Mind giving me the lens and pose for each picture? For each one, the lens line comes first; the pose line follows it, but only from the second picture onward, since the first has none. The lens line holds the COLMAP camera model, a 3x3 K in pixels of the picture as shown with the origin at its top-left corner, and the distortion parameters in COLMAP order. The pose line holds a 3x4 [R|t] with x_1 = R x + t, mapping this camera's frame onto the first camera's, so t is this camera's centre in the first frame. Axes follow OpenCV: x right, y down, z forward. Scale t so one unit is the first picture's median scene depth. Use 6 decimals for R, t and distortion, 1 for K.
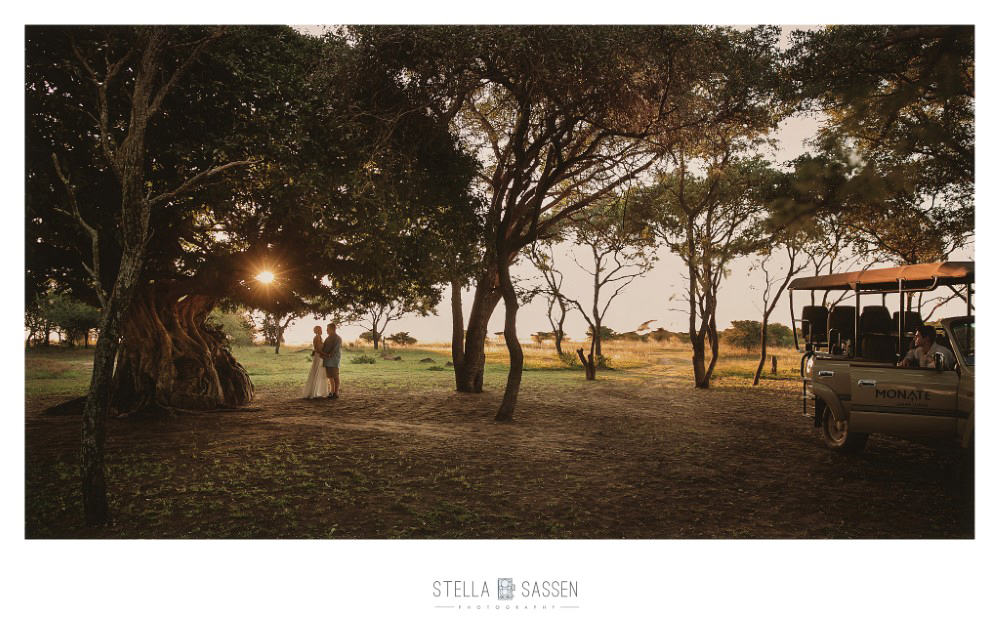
lens RADIAL K [[713.7, 0, 500.2], [0, 713.7, 314.0], [0, 0, 1]] dist [-0.001182, -0.000451]
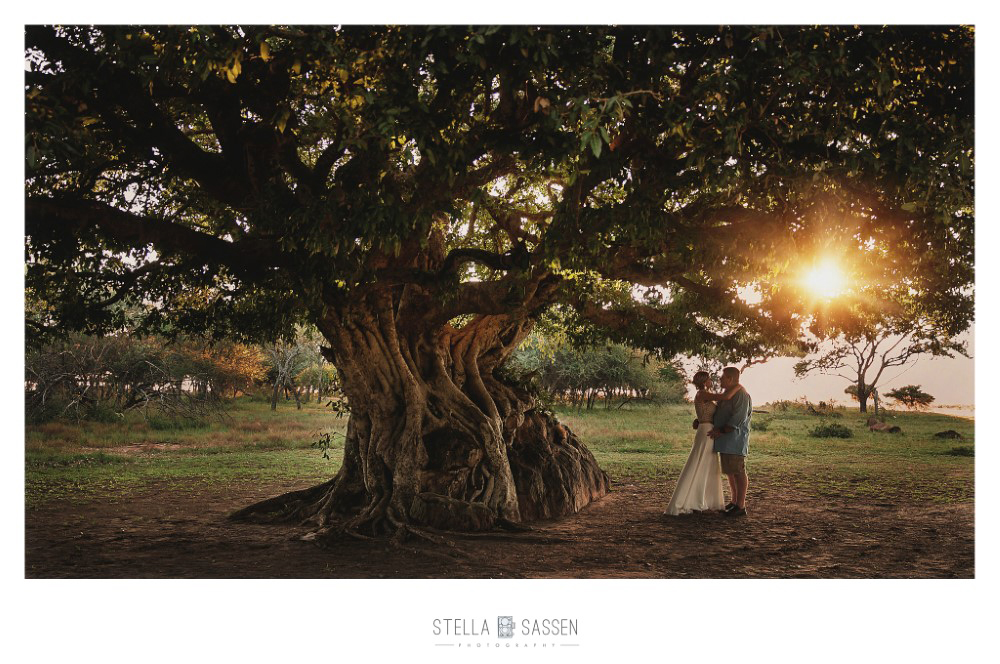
lens RADIAL K [[980.6, 0, 500.6], [0, 980.6, 331.5], [0, 0, 1]] dist [-0.009350, 0.000000]
pose [[0.859711, -0.024299, -0.510202, -0.022036], [0.009555, 0.999458, -0.031499, 0.009575], [0.510691, 0.022205, 0.859477, 0.344470]]
